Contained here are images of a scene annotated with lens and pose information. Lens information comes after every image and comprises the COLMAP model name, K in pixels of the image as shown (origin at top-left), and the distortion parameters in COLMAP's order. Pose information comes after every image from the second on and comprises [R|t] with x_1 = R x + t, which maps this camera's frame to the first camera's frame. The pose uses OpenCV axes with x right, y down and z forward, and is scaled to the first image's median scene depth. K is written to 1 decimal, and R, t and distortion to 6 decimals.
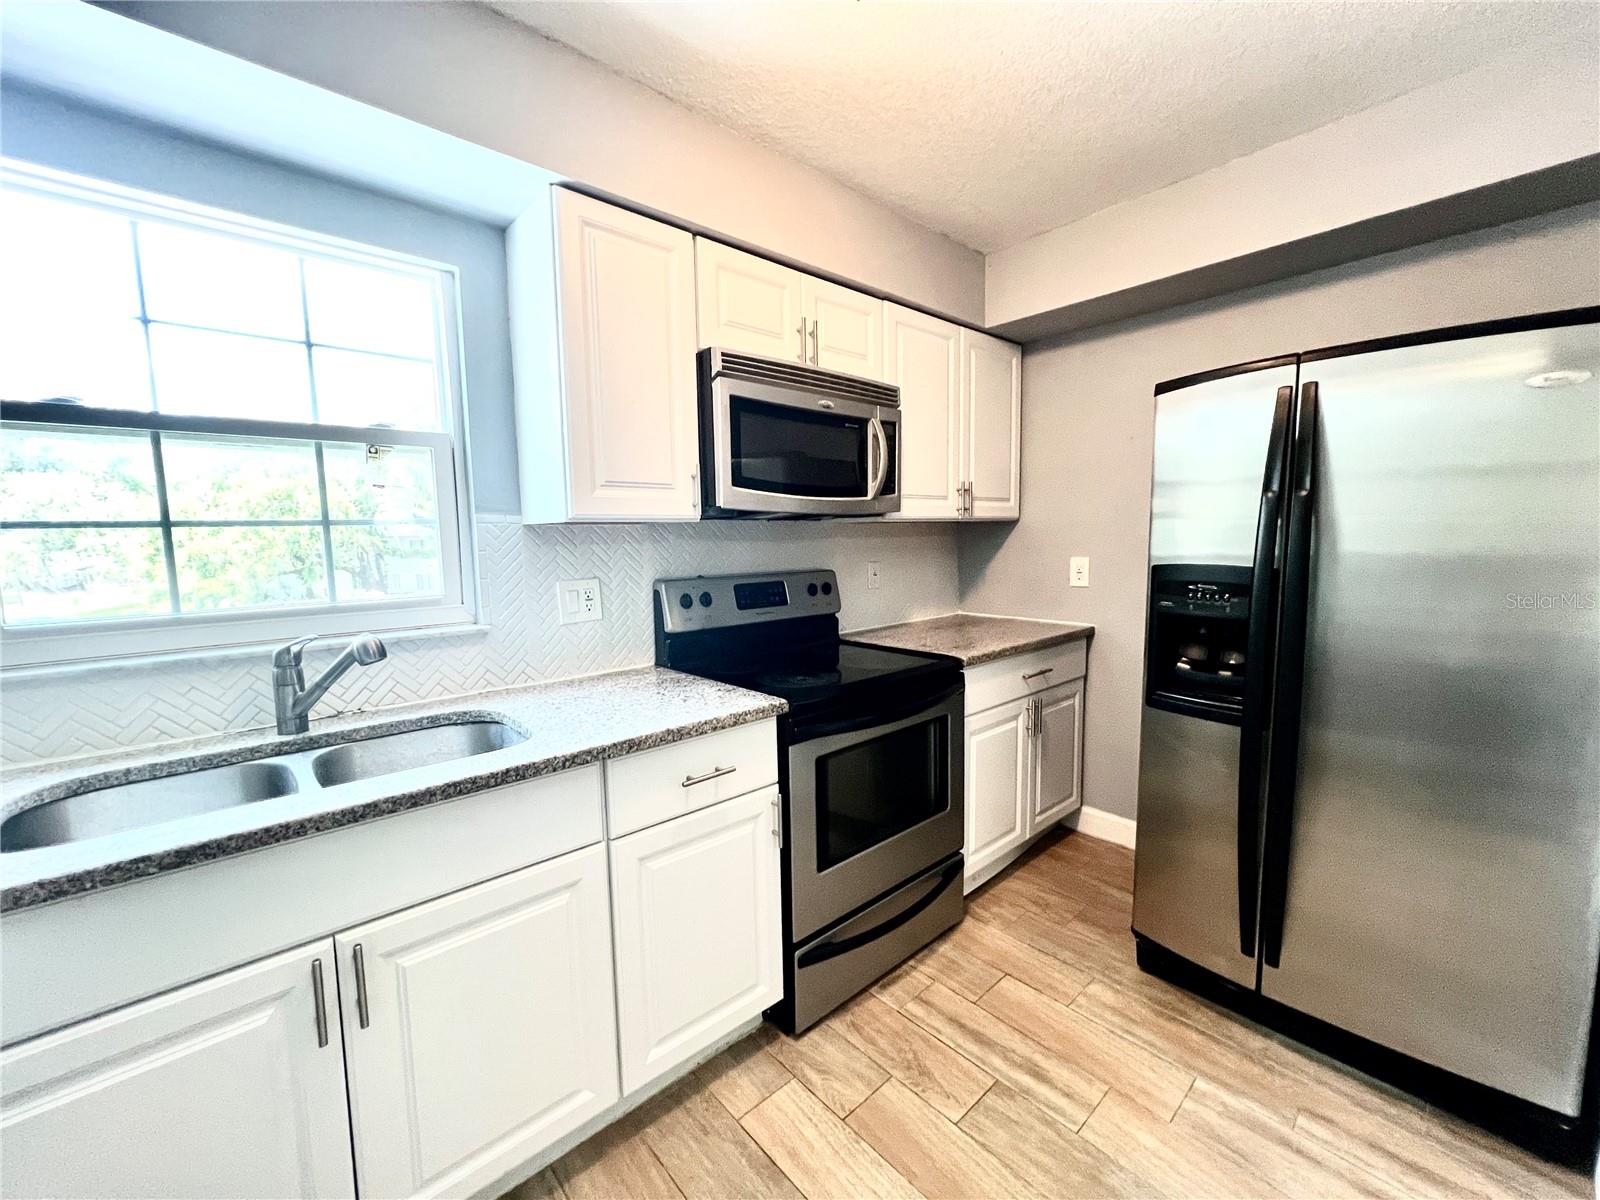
lens RADIAL K [[643.6, 0, 797.1], [0, 643.6, 602.6], [0, 0, 1]] dist [-0.002824, 0.000828]
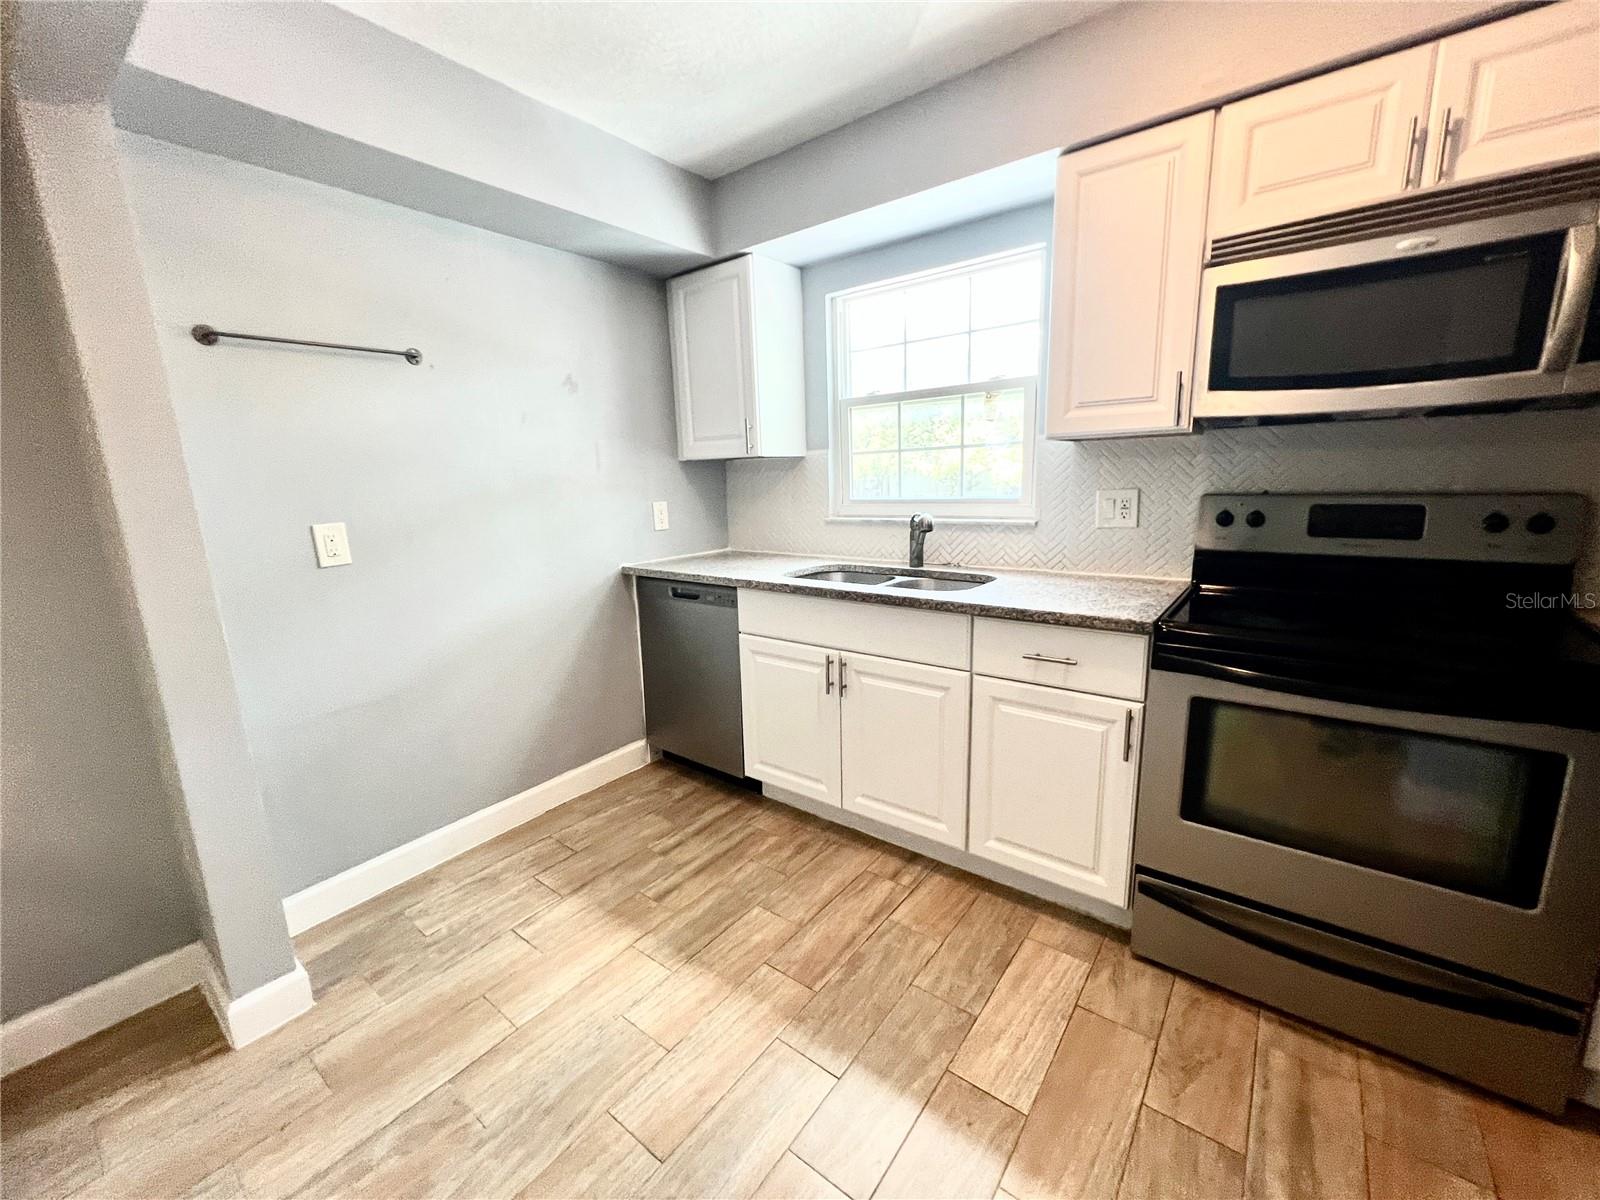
lens RADIAL K [[643.6, 0, 799.7], [0, 643.6, 602.4], [0, 0, 1]] dist [-0.002824, 0.000828]
pose [[0.180168, 0.205577, -0.961913, 0.765714], [-0.071827, 0.978055, 0.195573, -0.025187], [0.981010, 0.033855, 0.190980, 0.277217]]
